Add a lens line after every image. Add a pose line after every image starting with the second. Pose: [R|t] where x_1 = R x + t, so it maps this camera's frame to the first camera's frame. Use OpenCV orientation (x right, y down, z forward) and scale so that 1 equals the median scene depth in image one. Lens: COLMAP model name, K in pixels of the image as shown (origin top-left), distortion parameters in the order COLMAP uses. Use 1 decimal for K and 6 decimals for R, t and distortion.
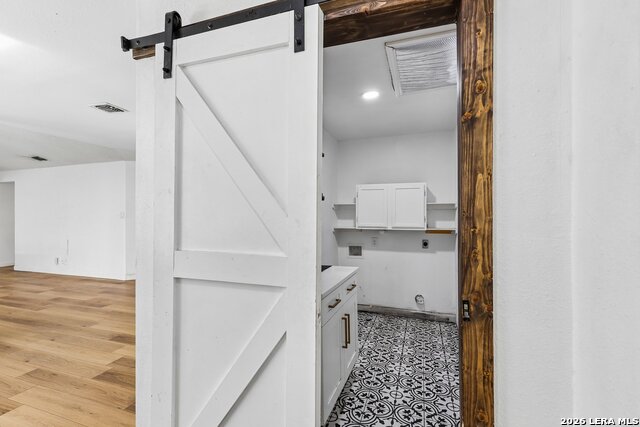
lens RADIAL K [[287.5, 0, 325.0], [0, 287.5, 213.0], [0, 0, 1]] dist [0.001723, 0.000378]
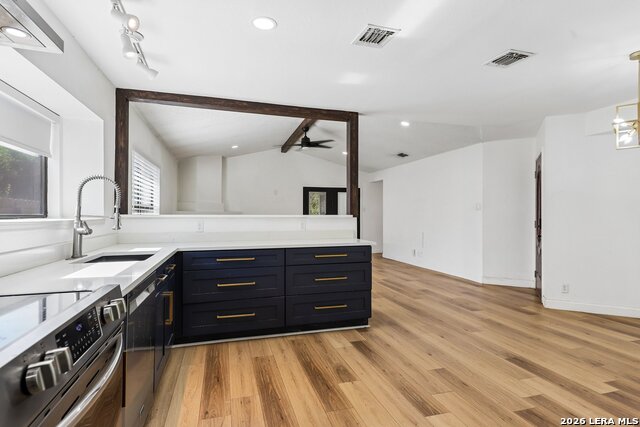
lens RADIAL K [[337.8, 0, 325.7], [0, 337.8, 213.1], [0, 0, 1]] dist [0.021606, -0.003254]
pose [[0.587635, 0.003348, -0.809119, -0.230743], [-0.000996, 0.999994, 0.003415, 0.035169], [0.809125, -0.001201, 0.587635, 0.052982]]
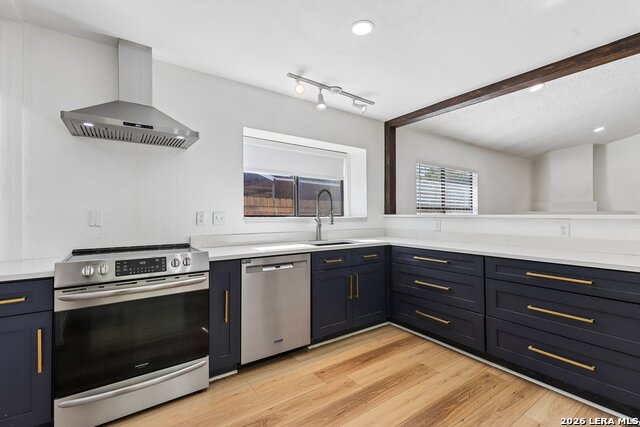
lens RADIAL K [[287.5, 0, 323.9], [0, 287.5, 212.9], [0, 0, 1]] dist [0.001723, 0.000378]
pose [[-0.578716, 0.001395, -0.815528, -0.311810], [0.006655, 0.999973, -0.003011, 0.038637], [0.815502, -0.007170, -0.578710, 0.540542]]
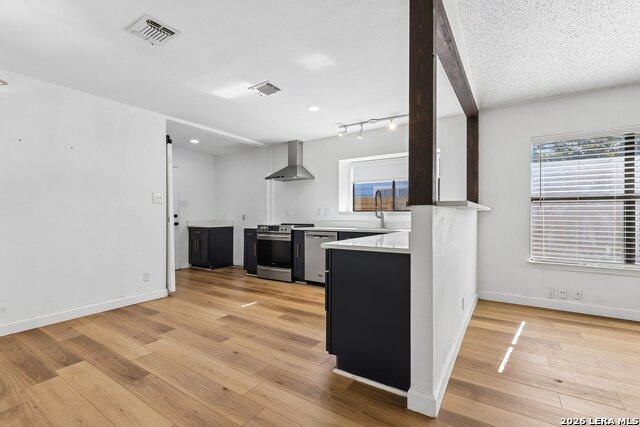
lens RADIAL K [[287.5, 0, 317.8], [0, 287.5, 214.6], [0, 0, 1]] dist [0.001723, 0.000378]
pose [[-0.967137, 0.005862, 0.254186, -1.017620], [0.004831, 0.999977, -0.004680, 0.065067], [-0.254208, -0.003299, -0.967144, 1.212049]]
